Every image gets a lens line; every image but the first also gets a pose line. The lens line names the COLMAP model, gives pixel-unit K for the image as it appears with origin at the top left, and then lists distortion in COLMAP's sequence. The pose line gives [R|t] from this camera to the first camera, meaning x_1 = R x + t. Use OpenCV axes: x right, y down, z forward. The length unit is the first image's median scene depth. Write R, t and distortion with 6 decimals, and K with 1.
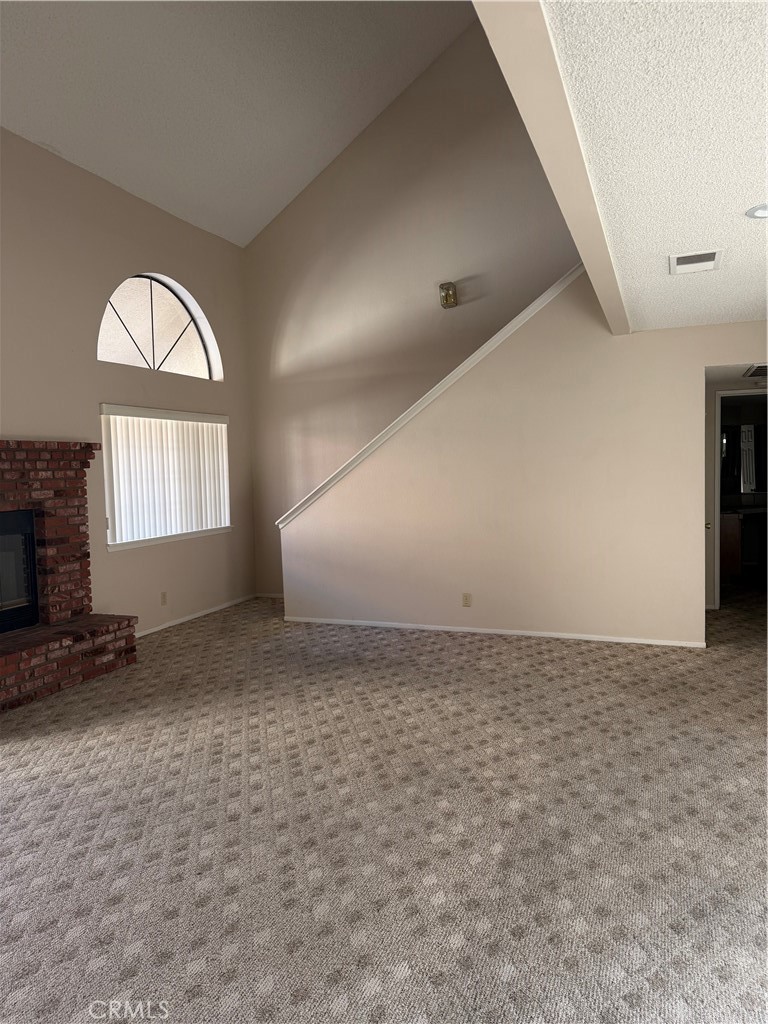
lens RADIAL K [[710.5, 0, 384.0], [0, 710.5, 512.0], [0, 0, 1]] dist [0.031578, -0.069040]
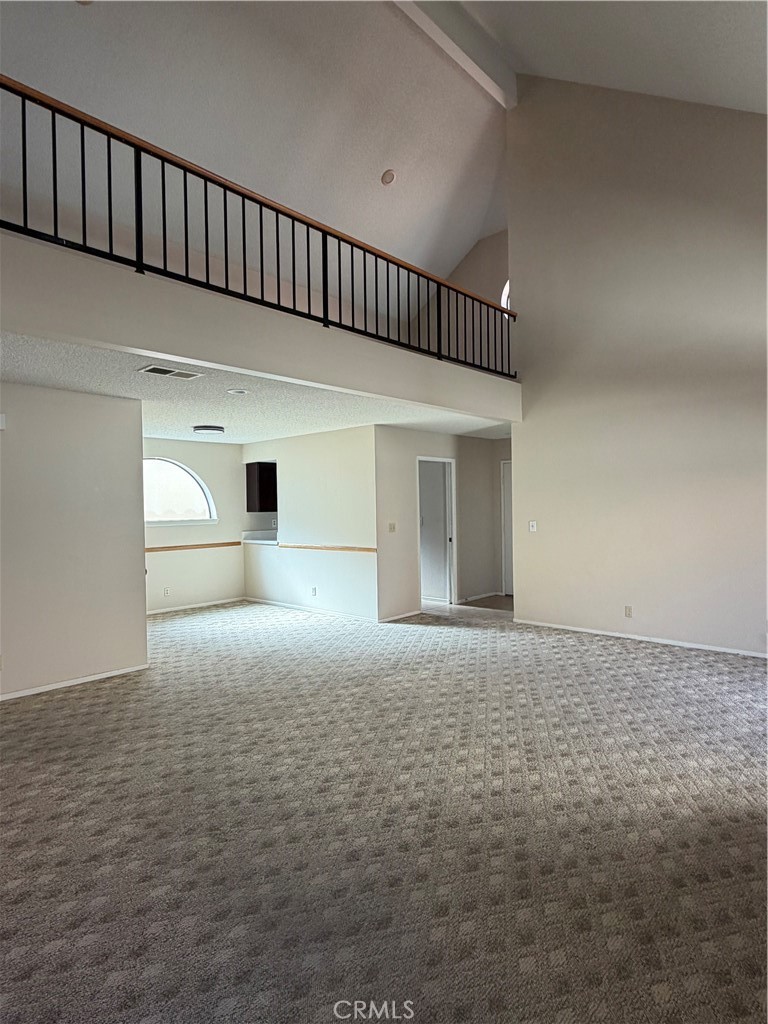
lens RADIAL K [[565.2, 0, 384.8], [0, 565.2, 502.2], [0, 0, 1]] dist [-0.000495, 0.001033]
pose [[-0.928464, 0.041003, 0.369152, -0.267353], [0.063364, 0.996804, 0.048649, -0.082997], [-0.365978, 0.068560, -0.928095, 1.374765]]
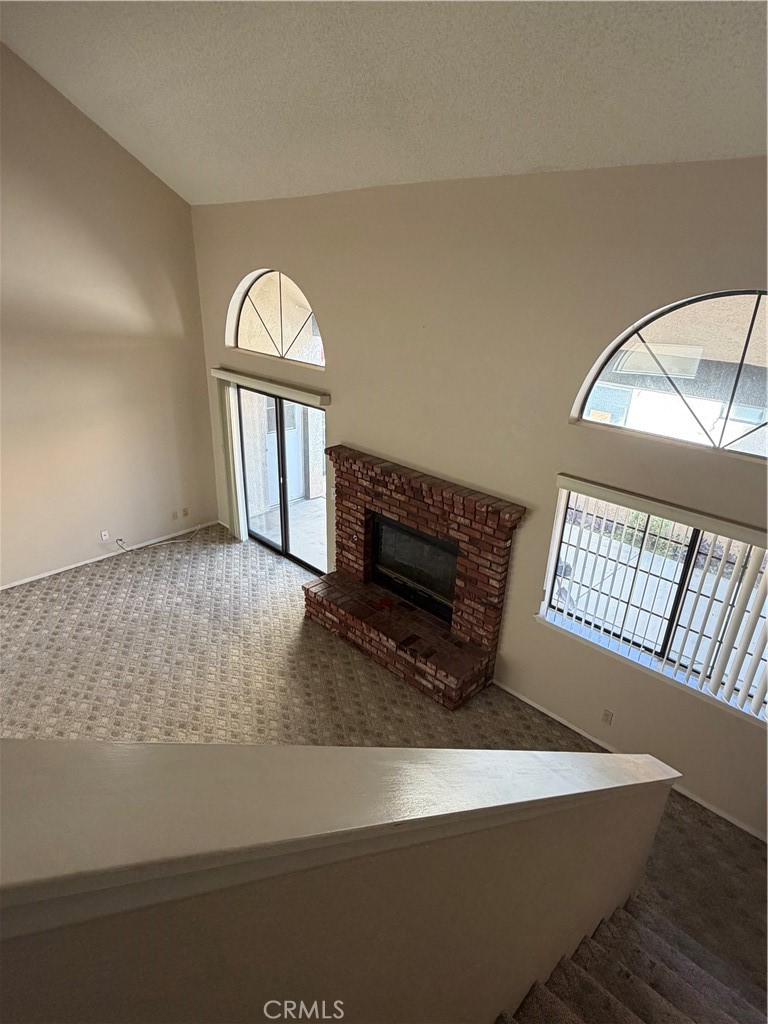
lens RADIAL K [[562.8, 0, 384.0], [0, 562.8, 512.0], [0, 0, 1]] dist [-0.001966, 0.000252]
pose [[-0.387241, 0.364624, -0.846814, 0.319200], [-0.090677, 0.898960, 0.428543, -0.443736], [0.917509, 0.242736, -0.315051, 1.201518]]
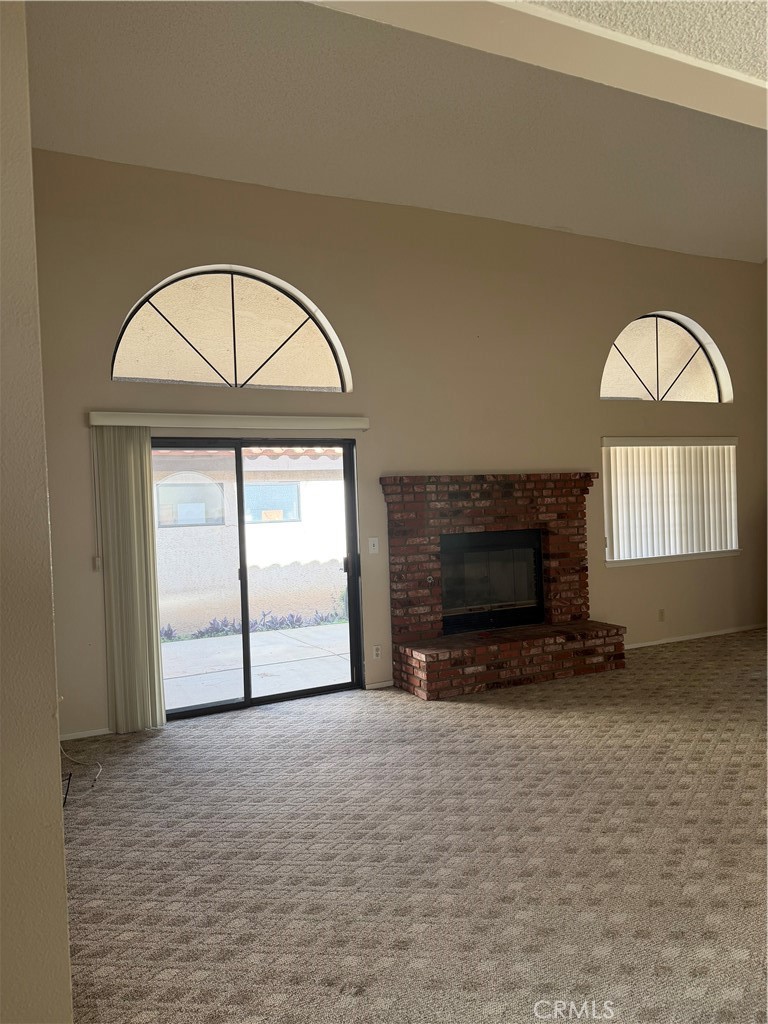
lens RADIAL K [[712.1, 0, 382.7], [0, 712.1, 501.6], [0, 0, 1]] dist [0.074572, -0.115341]
pose [[0.729291, -0.006062, -0.684176, 0.159056], [-0.021679, 0.999254, -0.031962, -0.005200], [0.683860, 0.038142, 0.728616, -0.091313]]
